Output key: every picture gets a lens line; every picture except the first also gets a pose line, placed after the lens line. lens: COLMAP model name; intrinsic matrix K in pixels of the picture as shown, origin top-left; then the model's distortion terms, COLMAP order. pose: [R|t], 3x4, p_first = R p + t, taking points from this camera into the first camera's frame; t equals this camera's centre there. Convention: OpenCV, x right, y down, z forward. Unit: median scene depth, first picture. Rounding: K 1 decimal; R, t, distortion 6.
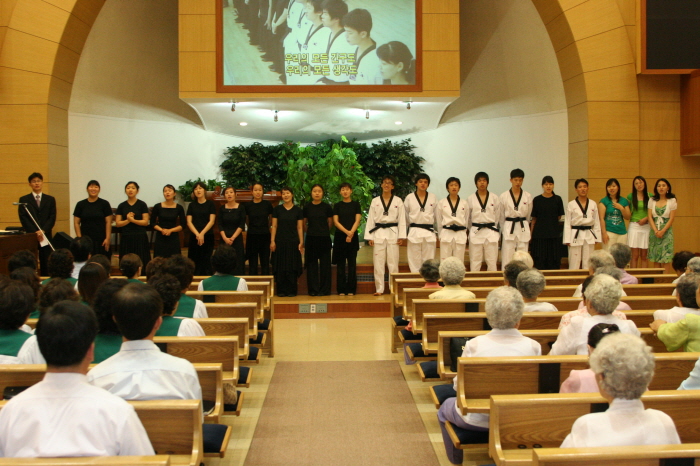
lens RADIAL K [[908.7, 0, 351.7], [0, 908.7, 232.8], [0, 0, 1]] dist [-0.087282, 0.000000]
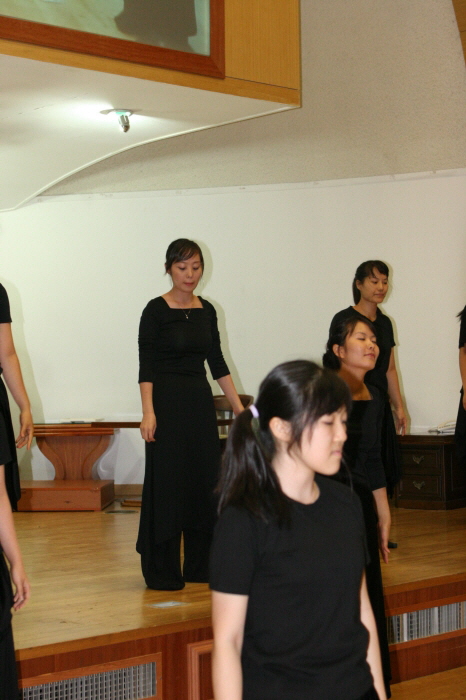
lens RADIAL K [[1330.6, 0, 215.7], [0, 1330.6, 337.6], [0, 0, 1]] dist [-0.007860, 0.000000]
pose [[0.772317, 0.014941, 0.635062, -0.214433], [0.036141, 0.997071, -0.067411, -0.016438], [-0.634209, 0.075014, 0.769514, 0.511733]]
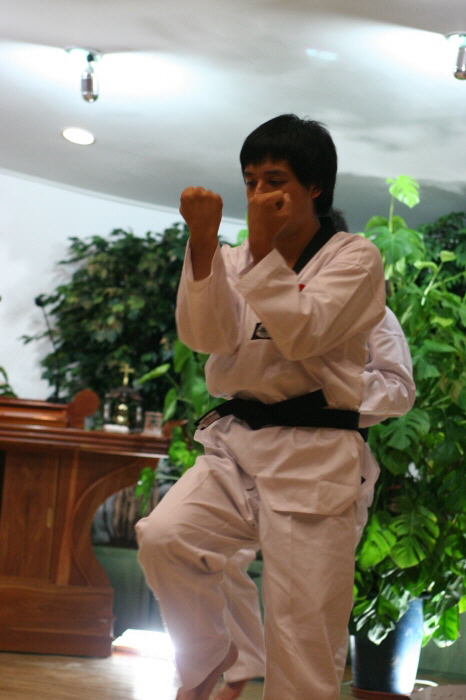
lens RADIAL K [[1981.0, 0, 236.0], [0, 1981.0, 355.3], [0, 0, 1]] dist [0.181039, 0.000000]
pose [[0.853314, 0.047071, -0.519268, 0.198465], [-0.104070, 0.991253, -0.081161, -0.021995], [0.510906, 0.123296, 0.850749, 0.571779]]
